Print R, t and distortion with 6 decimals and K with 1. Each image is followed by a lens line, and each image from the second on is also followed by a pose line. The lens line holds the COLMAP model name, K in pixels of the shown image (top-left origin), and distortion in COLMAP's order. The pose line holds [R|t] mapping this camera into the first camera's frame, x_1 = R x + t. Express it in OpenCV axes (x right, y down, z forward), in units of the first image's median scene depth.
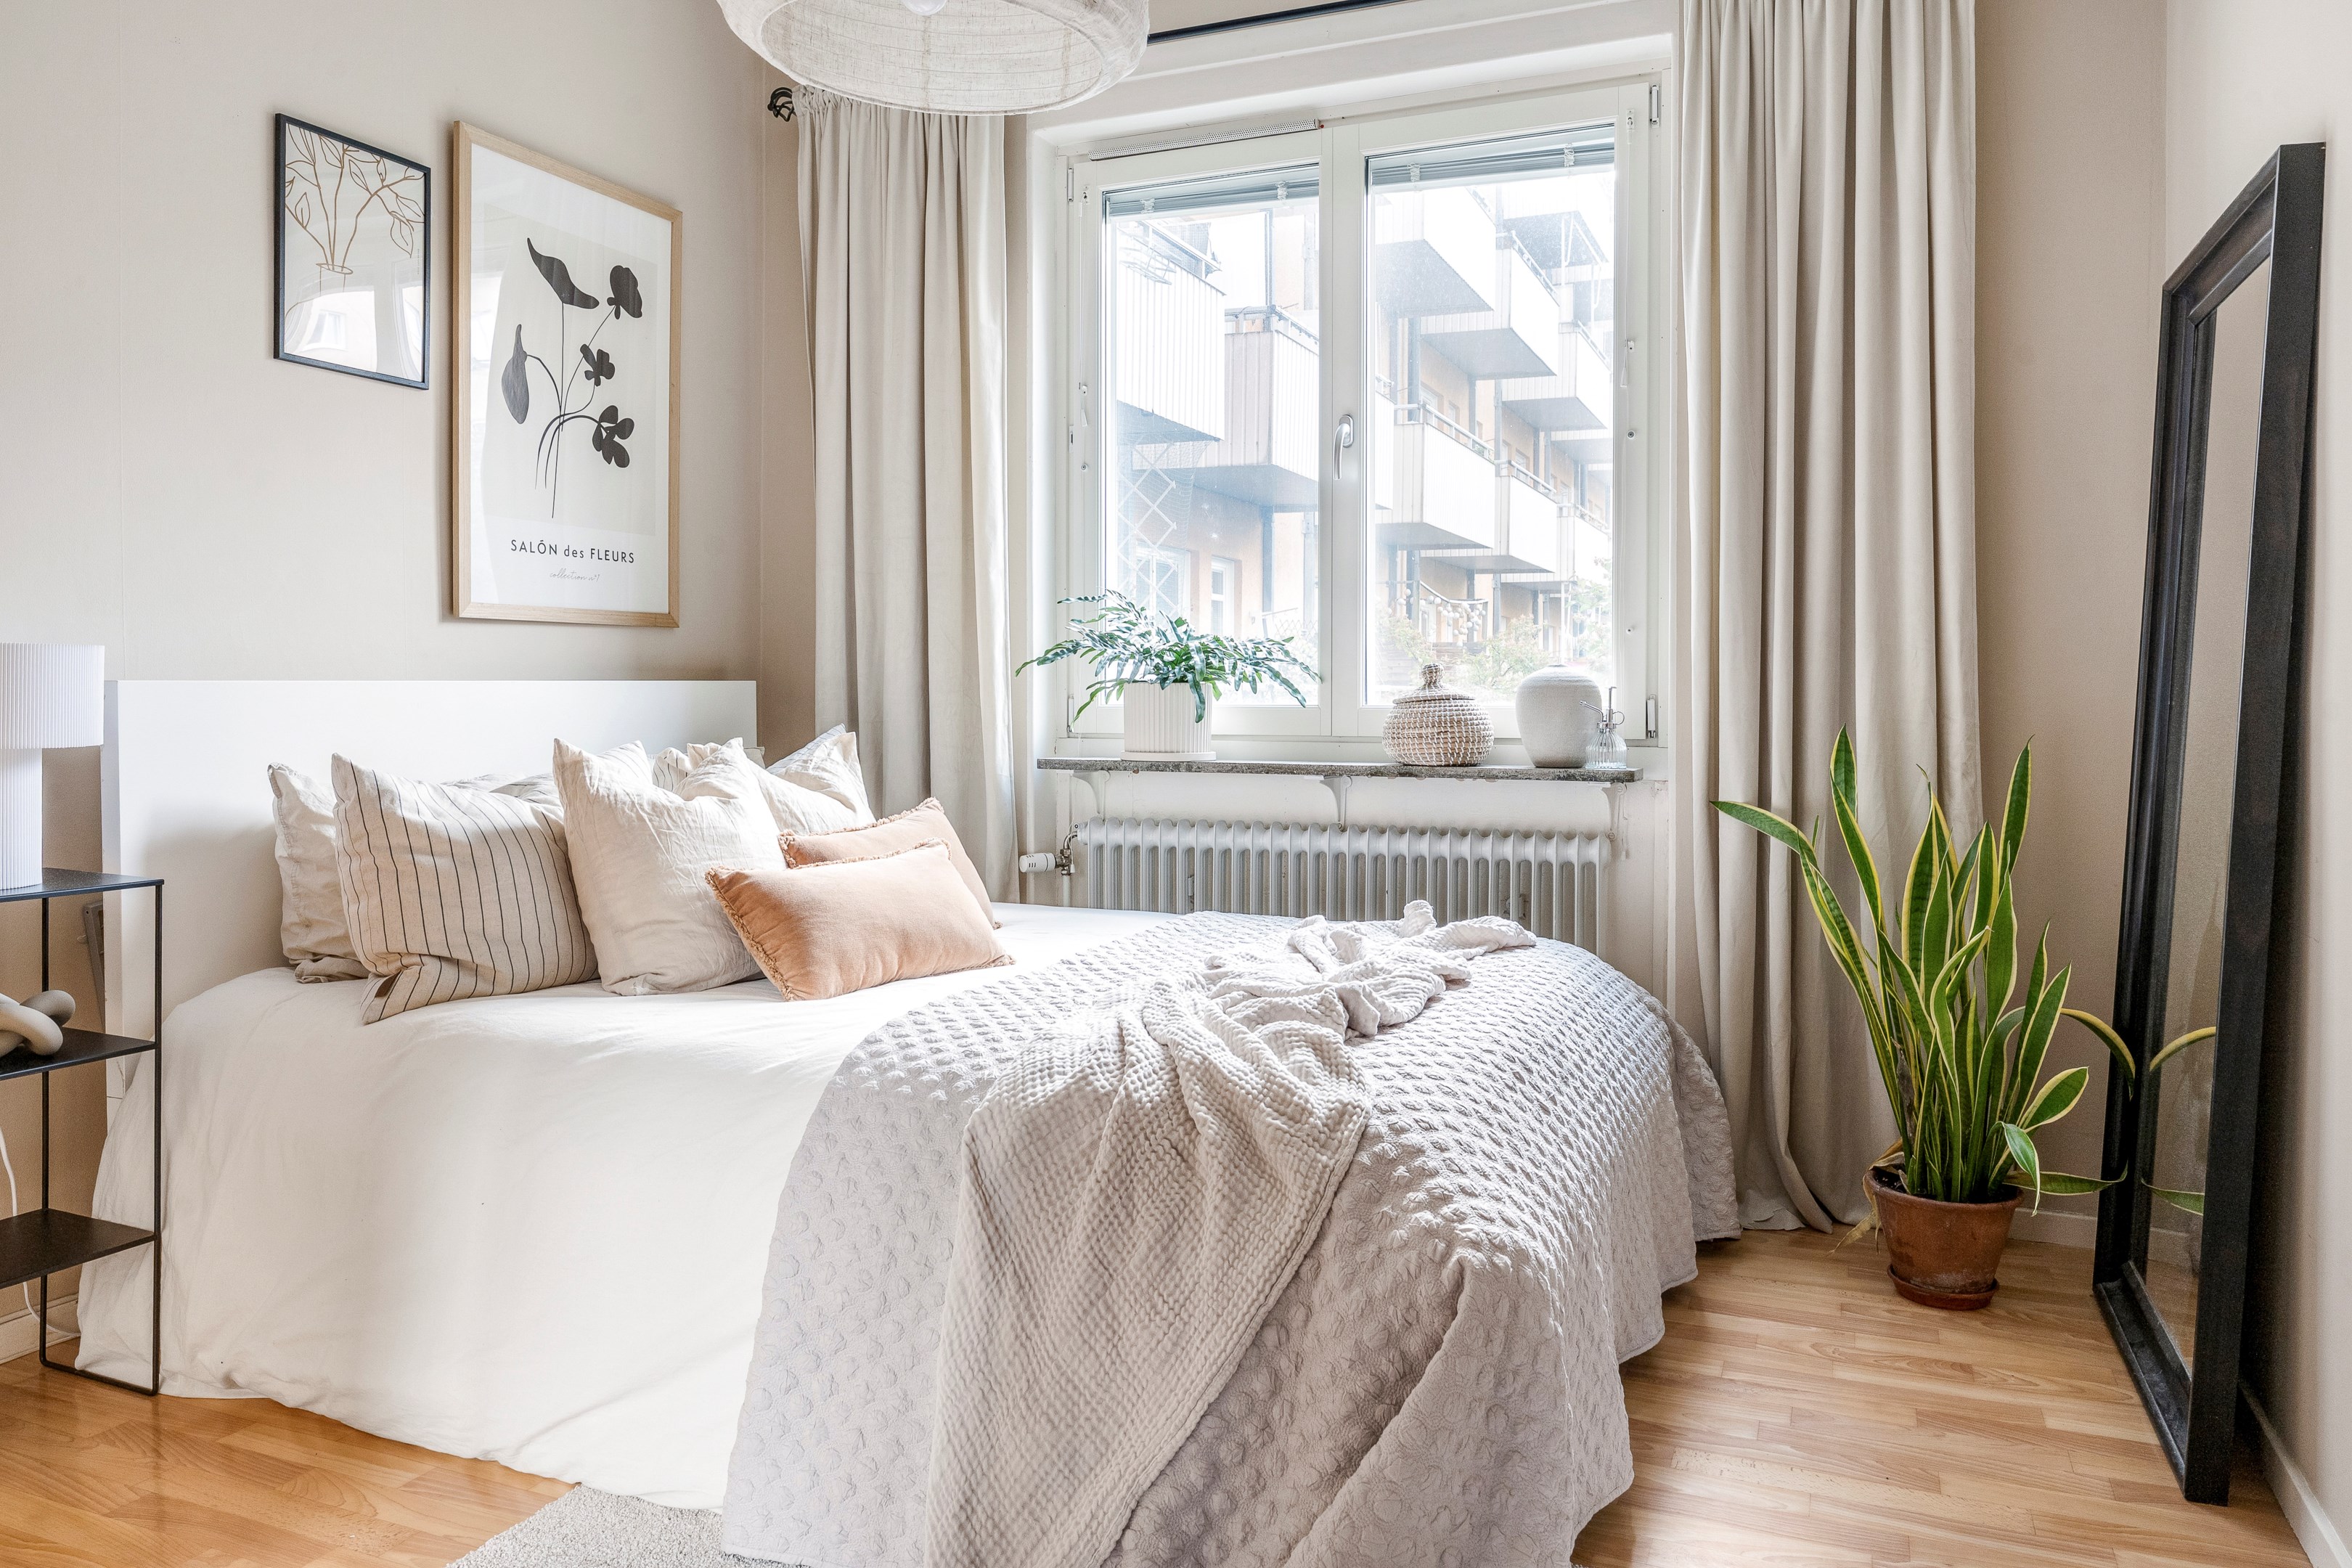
lens RADIAL K [[1292.0, 0, 1171.8], [0, 1292.0, 679.4], [0, 0, 1]] dist [0.001006, 0.001130]
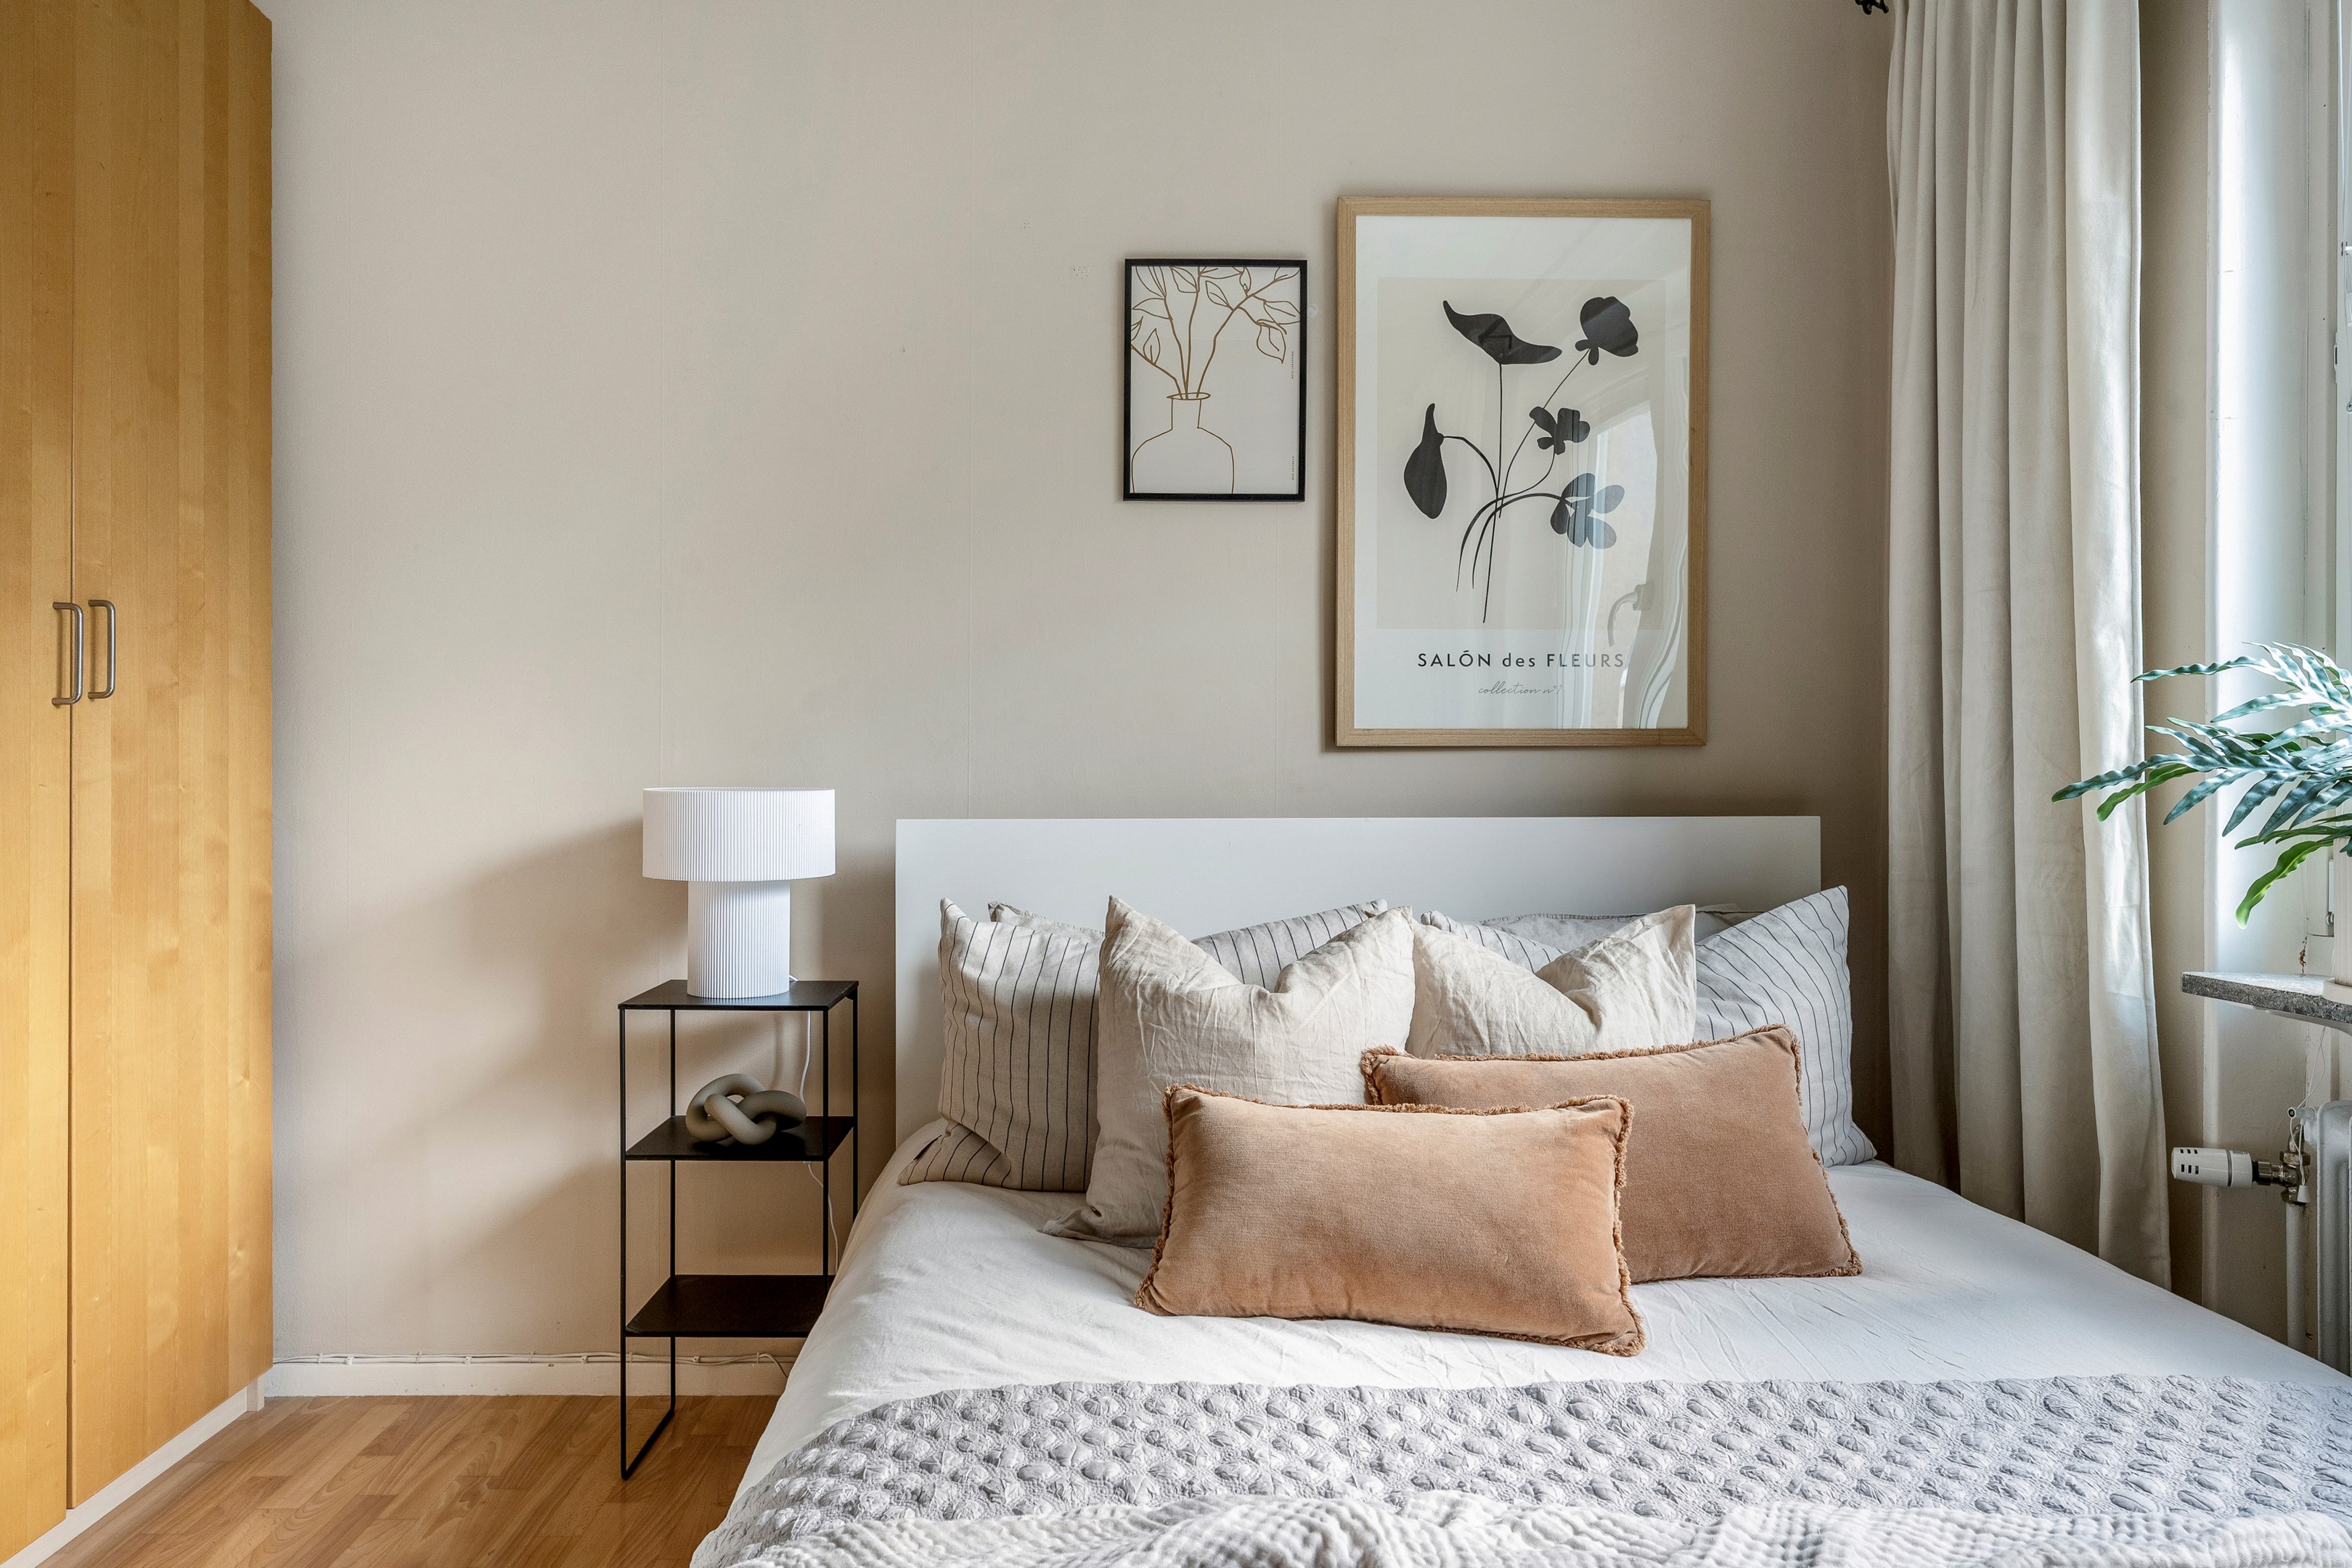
lens RADIAL K [[1374.5, 0, 1176.5], [0, 1374.5, 790.0], [0, 0, 1]] dist [-0.002982, -0.000851]
pose [[0.481305, -0.005753, -0.876534, 0.226627], [0.000602, 0.999980, -0.006232, -0.011337], [0.876553, 0.002472, 0.481300, 0.426712]]
